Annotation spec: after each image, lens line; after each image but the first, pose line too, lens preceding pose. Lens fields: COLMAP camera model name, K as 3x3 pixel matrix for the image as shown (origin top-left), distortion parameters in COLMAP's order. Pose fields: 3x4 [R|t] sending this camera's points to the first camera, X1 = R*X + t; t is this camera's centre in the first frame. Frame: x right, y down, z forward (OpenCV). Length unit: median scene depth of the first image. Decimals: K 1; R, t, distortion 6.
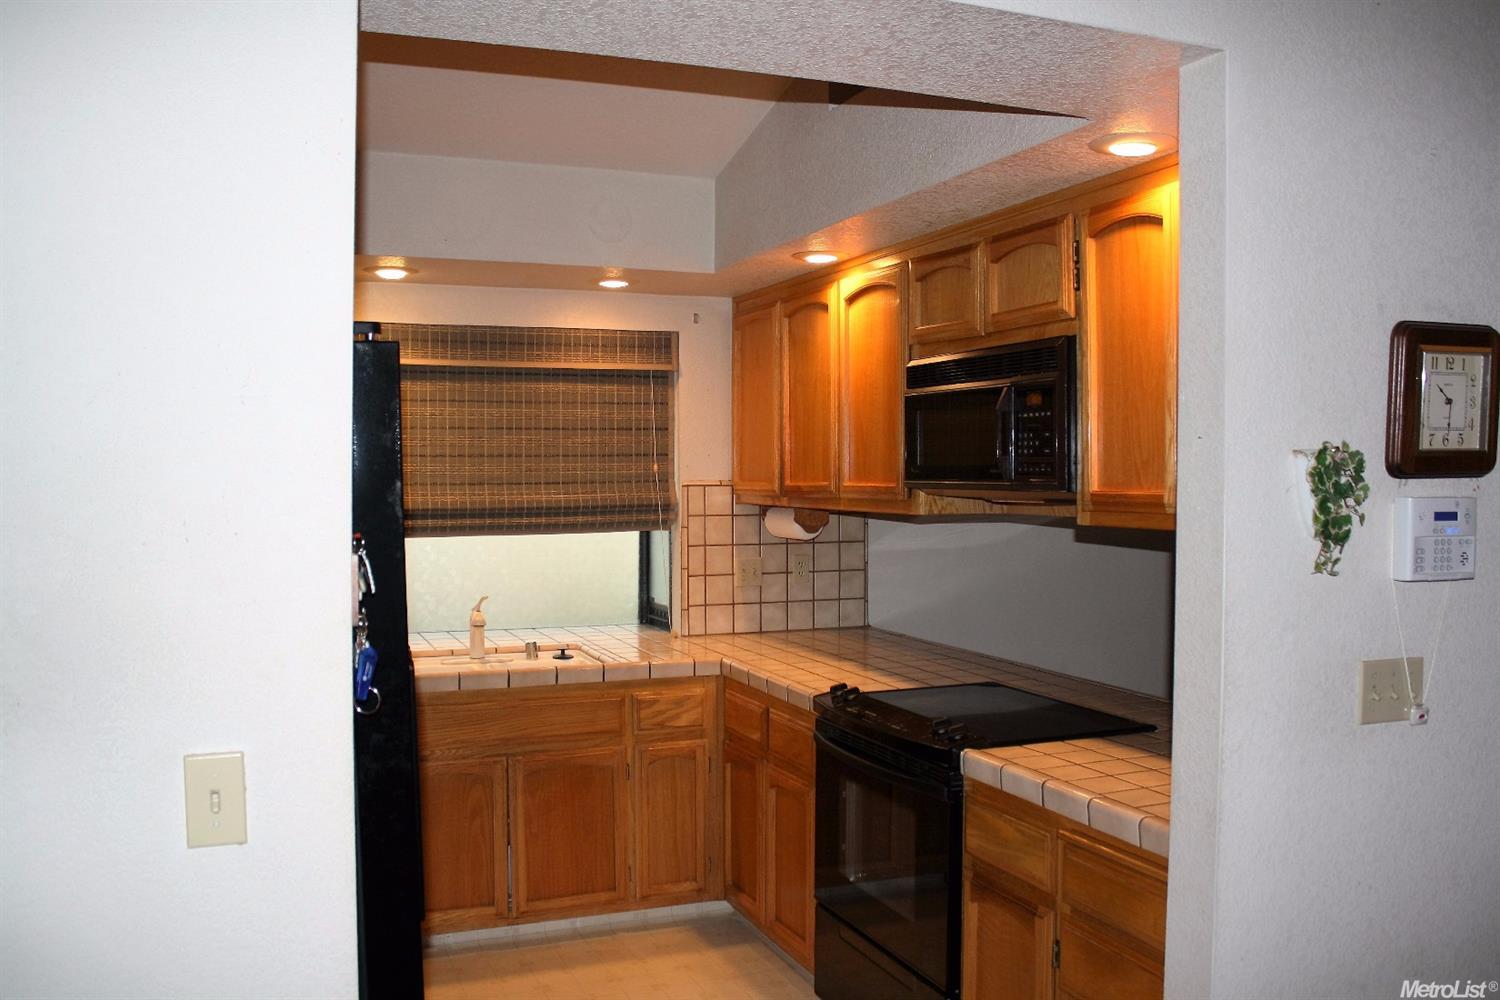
lens RADIAL K [[1325.9, 0, 748.9], [0, 1325.9, 504.7], [0, 0, 1]] dist [-0.099913, 0.007493]
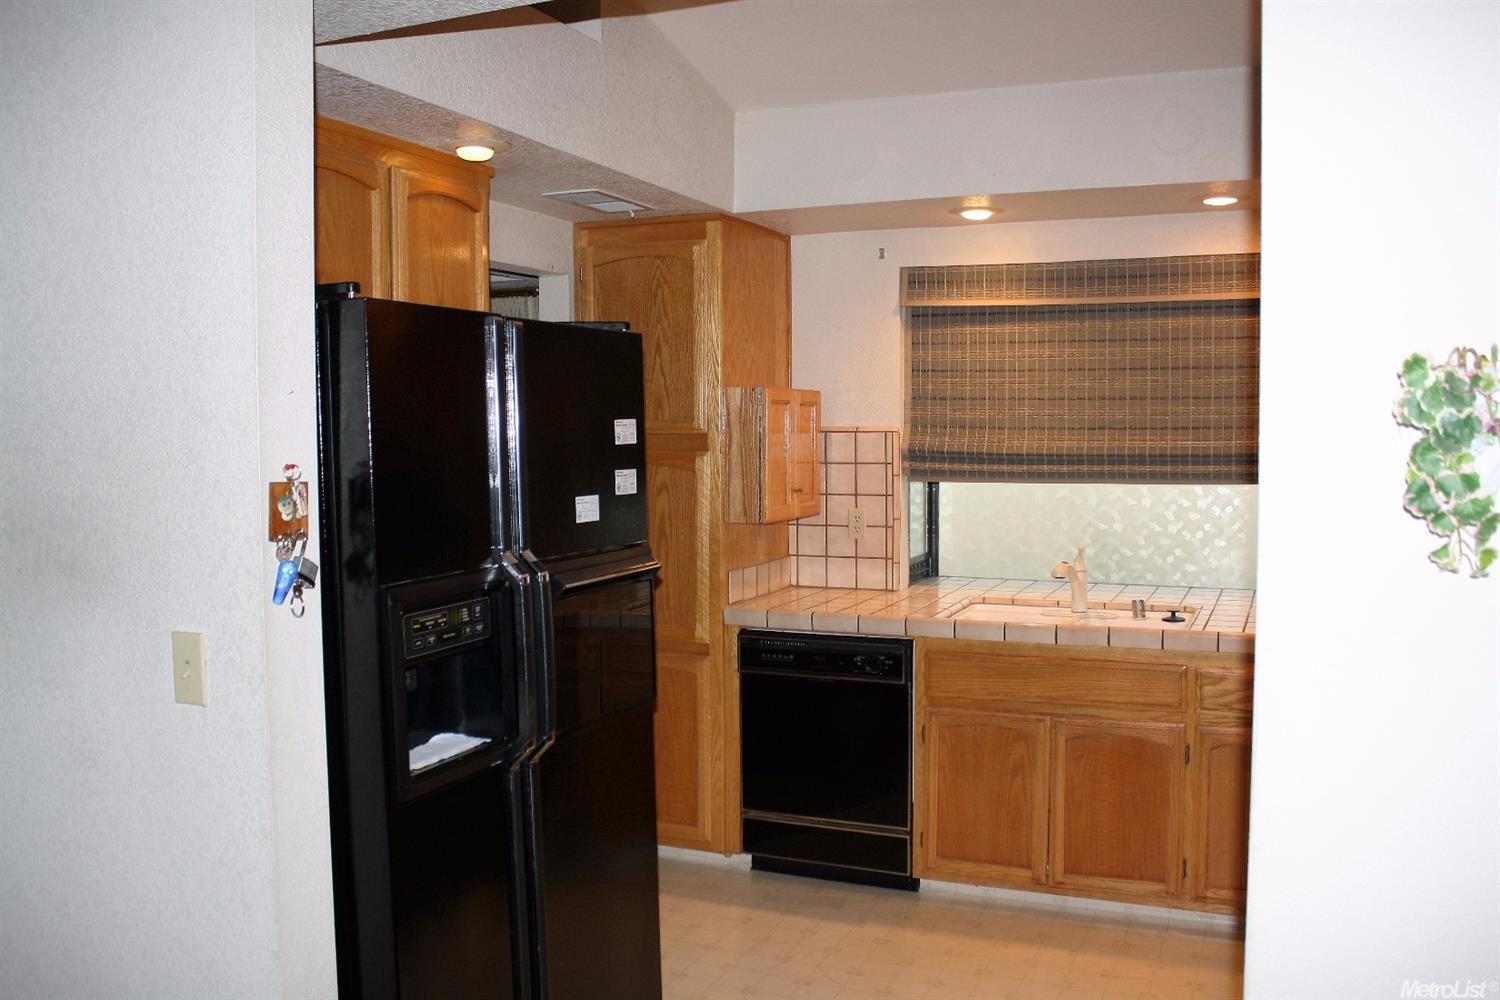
lens RADIAL K [[1367.4, 0, 751.2], [0, 1367.4, 492.2], [0, 0, 1]] dist [-0.036599, -0.005601]
pose [[0.731340, 0.039260, -0.680882, 0.309278], [-0.016435, 0.999066, 0.039953, -0.005694], [0.681815, -0.018029, 0.731303, 0.130517]]
